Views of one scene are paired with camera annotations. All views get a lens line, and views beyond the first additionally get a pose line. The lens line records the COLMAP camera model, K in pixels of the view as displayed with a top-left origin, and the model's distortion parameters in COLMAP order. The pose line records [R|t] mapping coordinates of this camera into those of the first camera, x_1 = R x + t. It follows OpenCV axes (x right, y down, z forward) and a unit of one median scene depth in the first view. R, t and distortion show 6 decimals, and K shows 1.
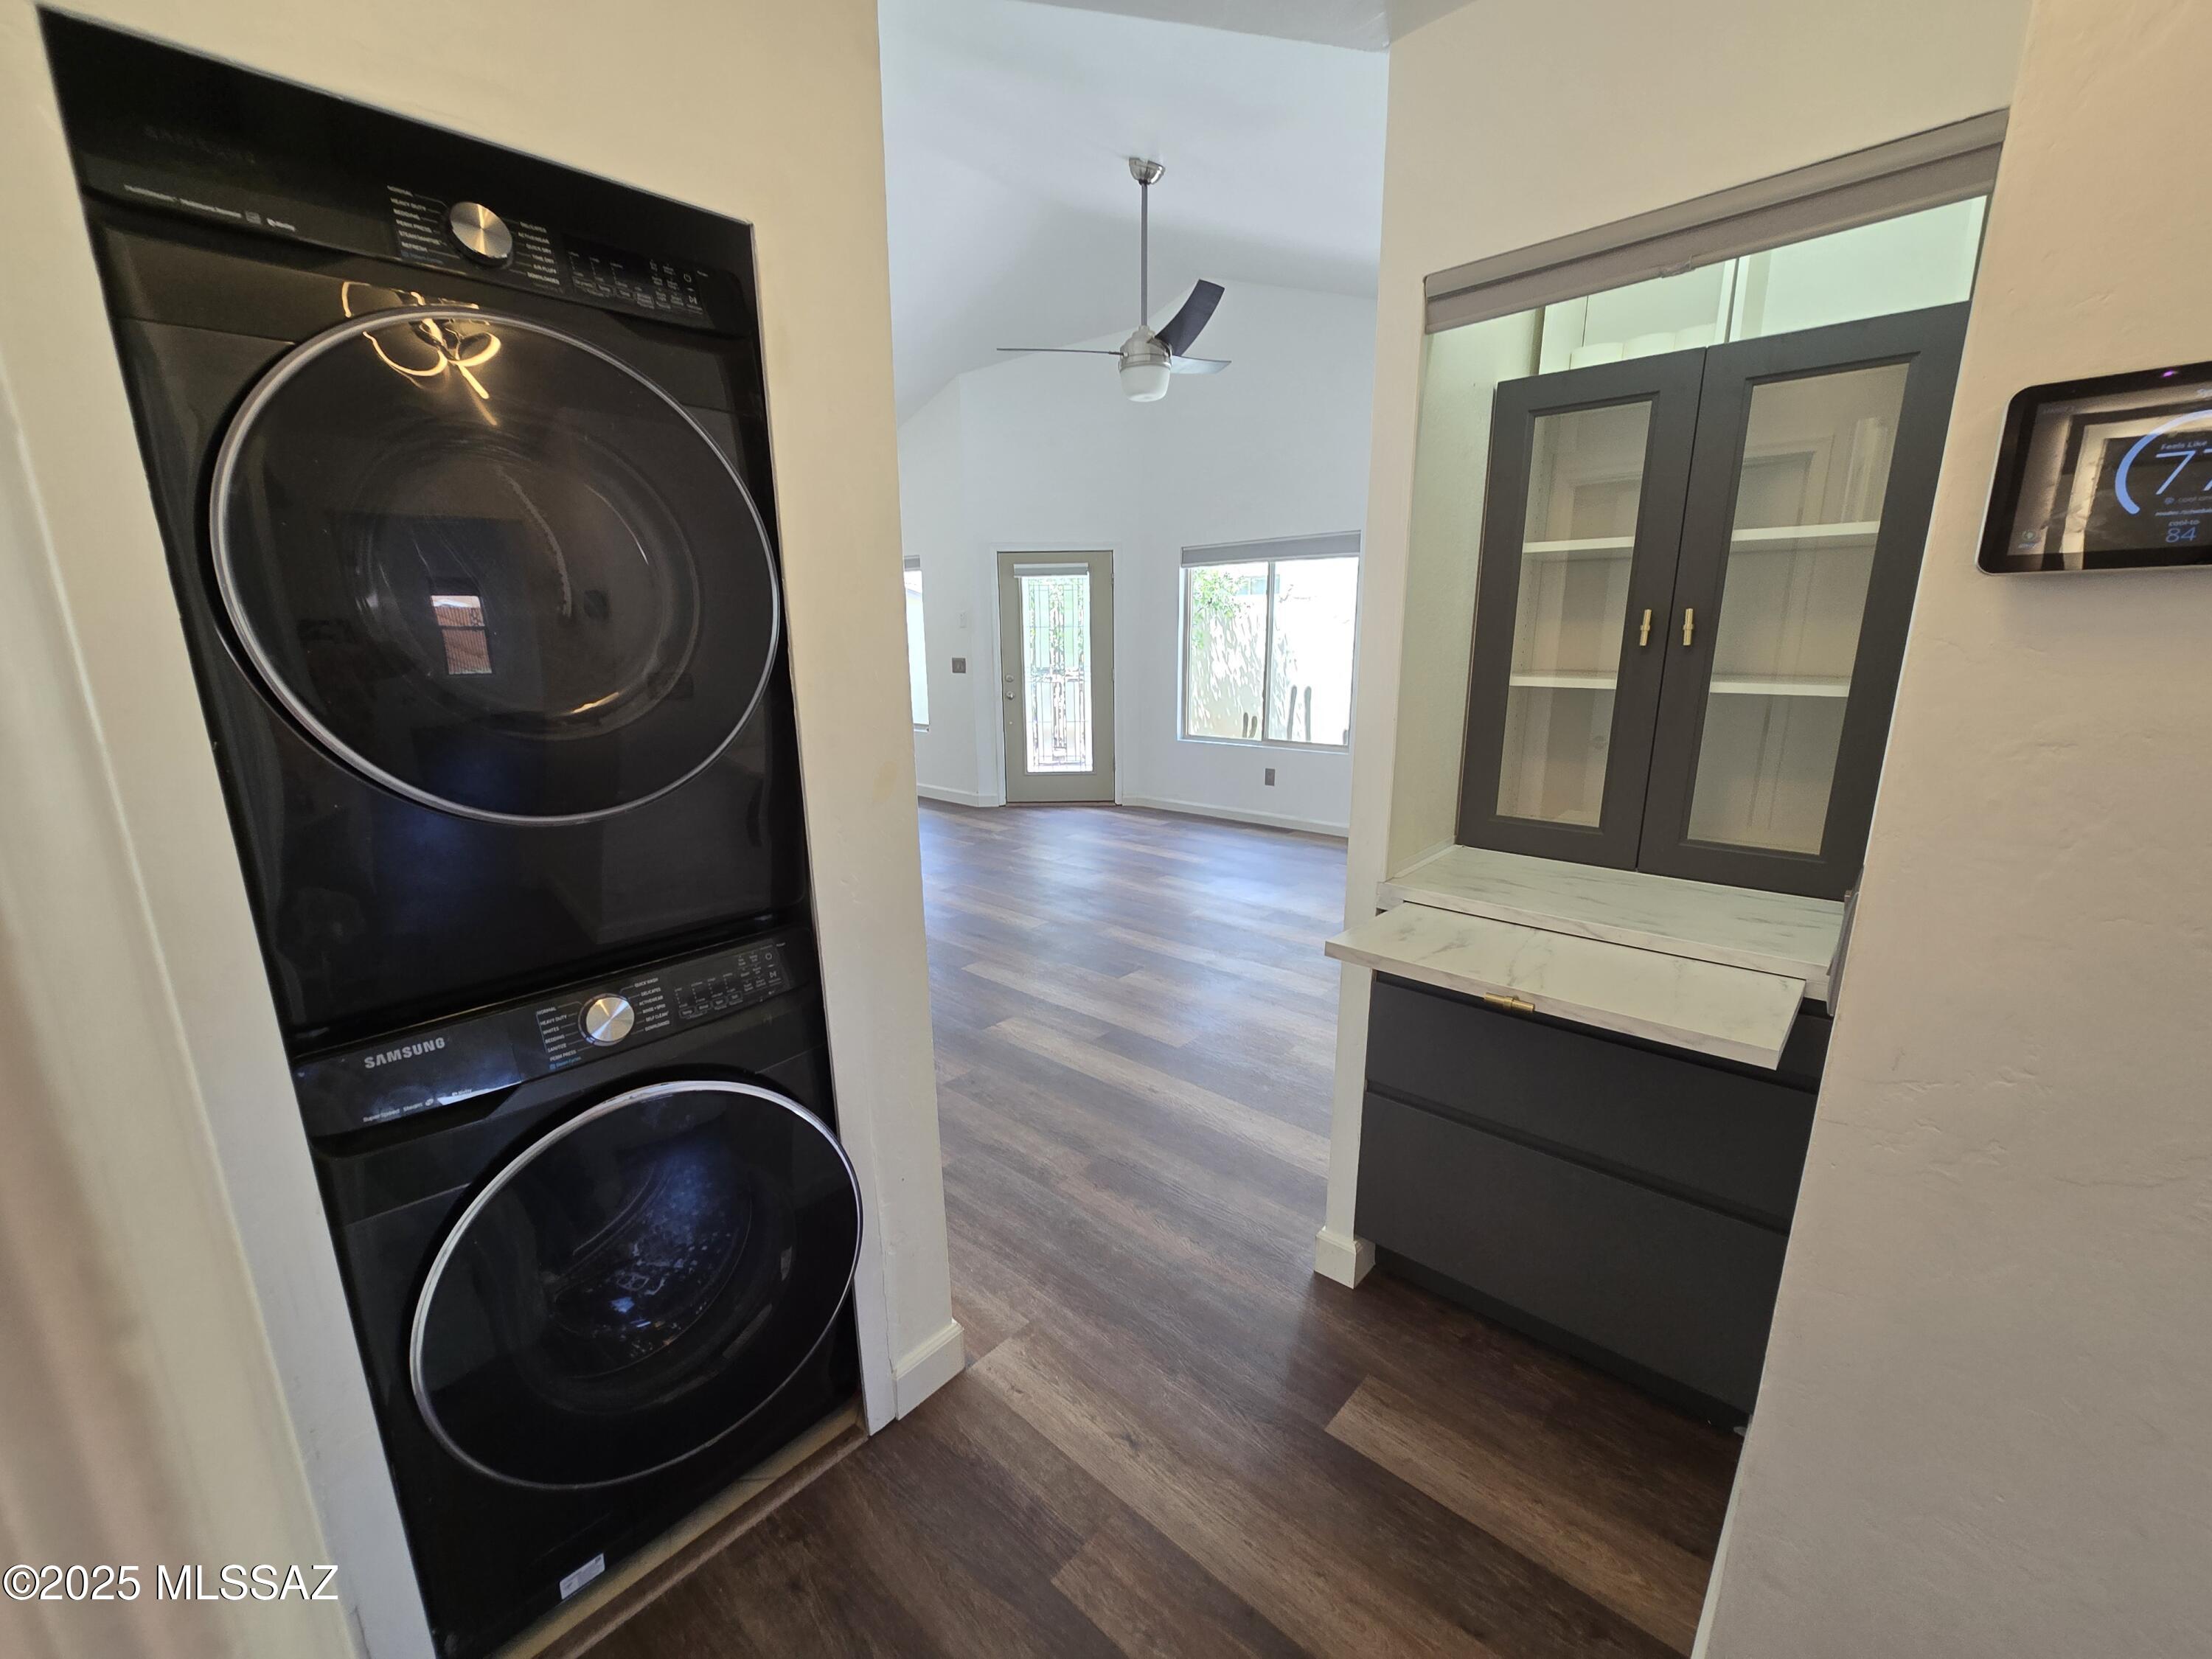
lens RADIAL K [[904.8, 0, 1101.4], [0, 904.8, 839.9], [0, 0, 1]] dist [-0.013146, 0.004768]
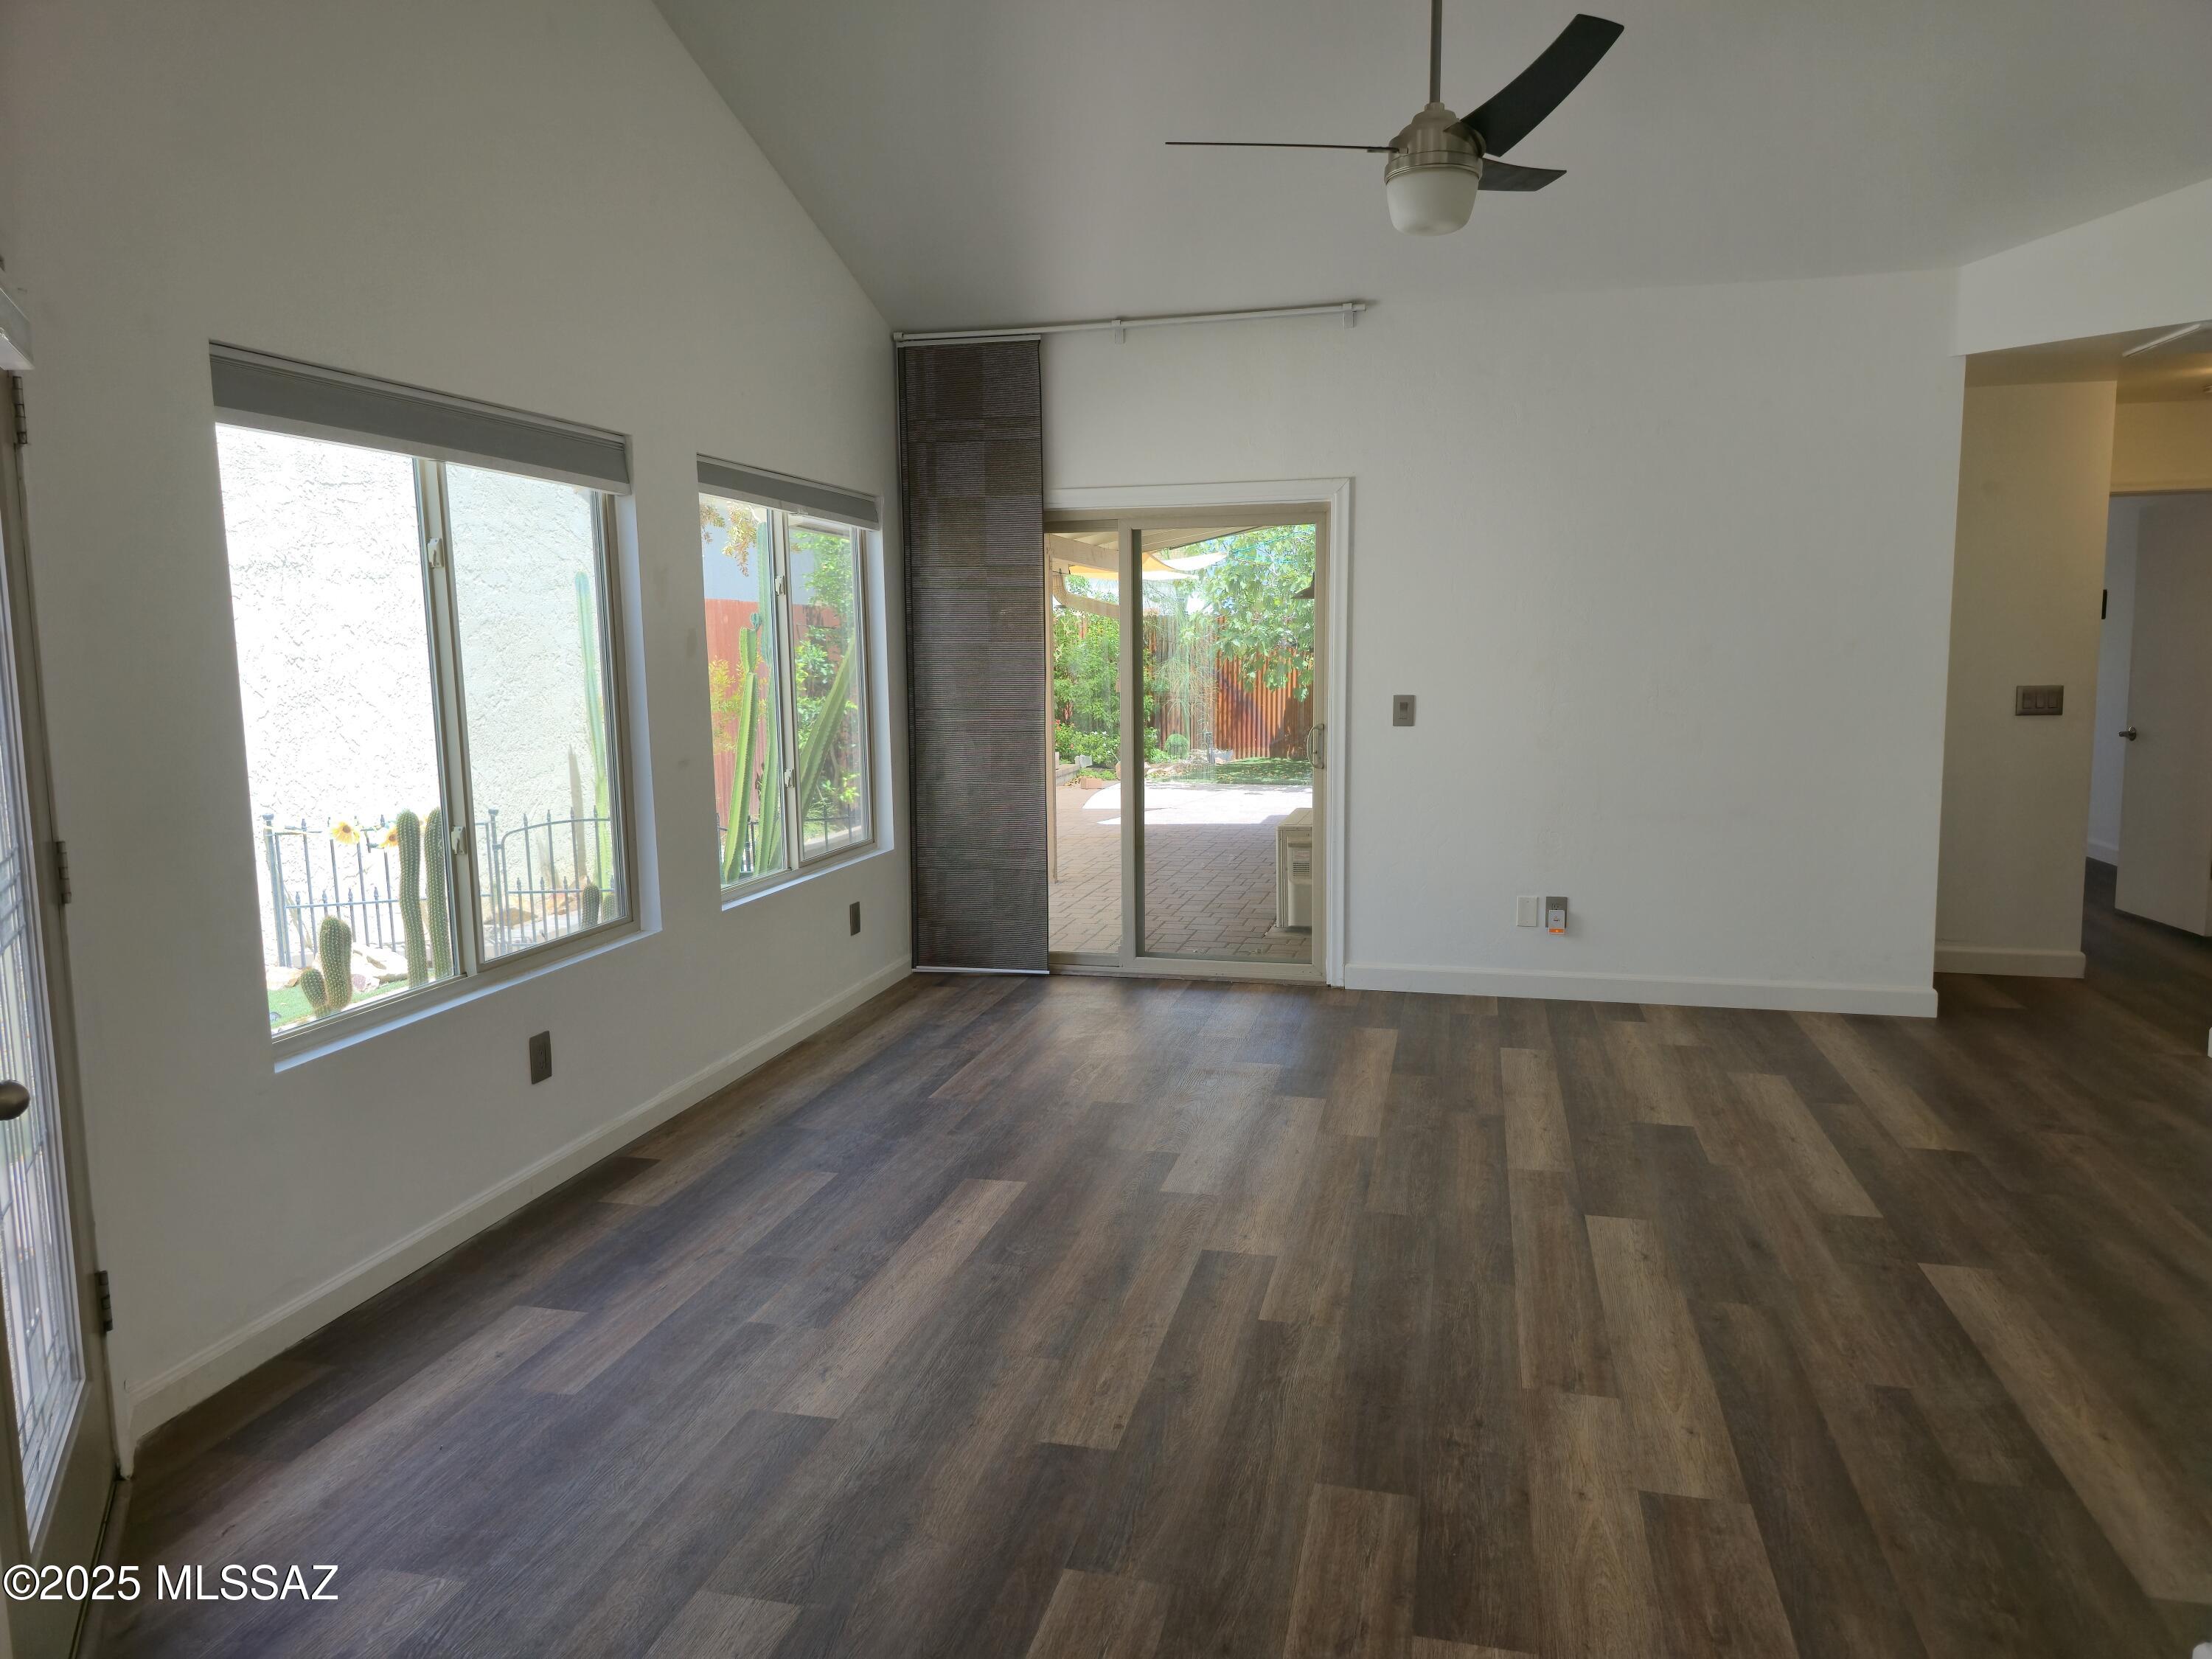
lens RADIAL K [[1460.6, 0, 1120.6], [0, 1460.6, 815.9], [0, 0, 1]] dist [0.074509, -0.079647]
pose [[-0.479276, -0.086276, 0.873414, -0.642393], [0.217682, 0.952377, 0.213527, -0.355449], [-0.850241, 0.292464, -0.437670, 1.567693]]
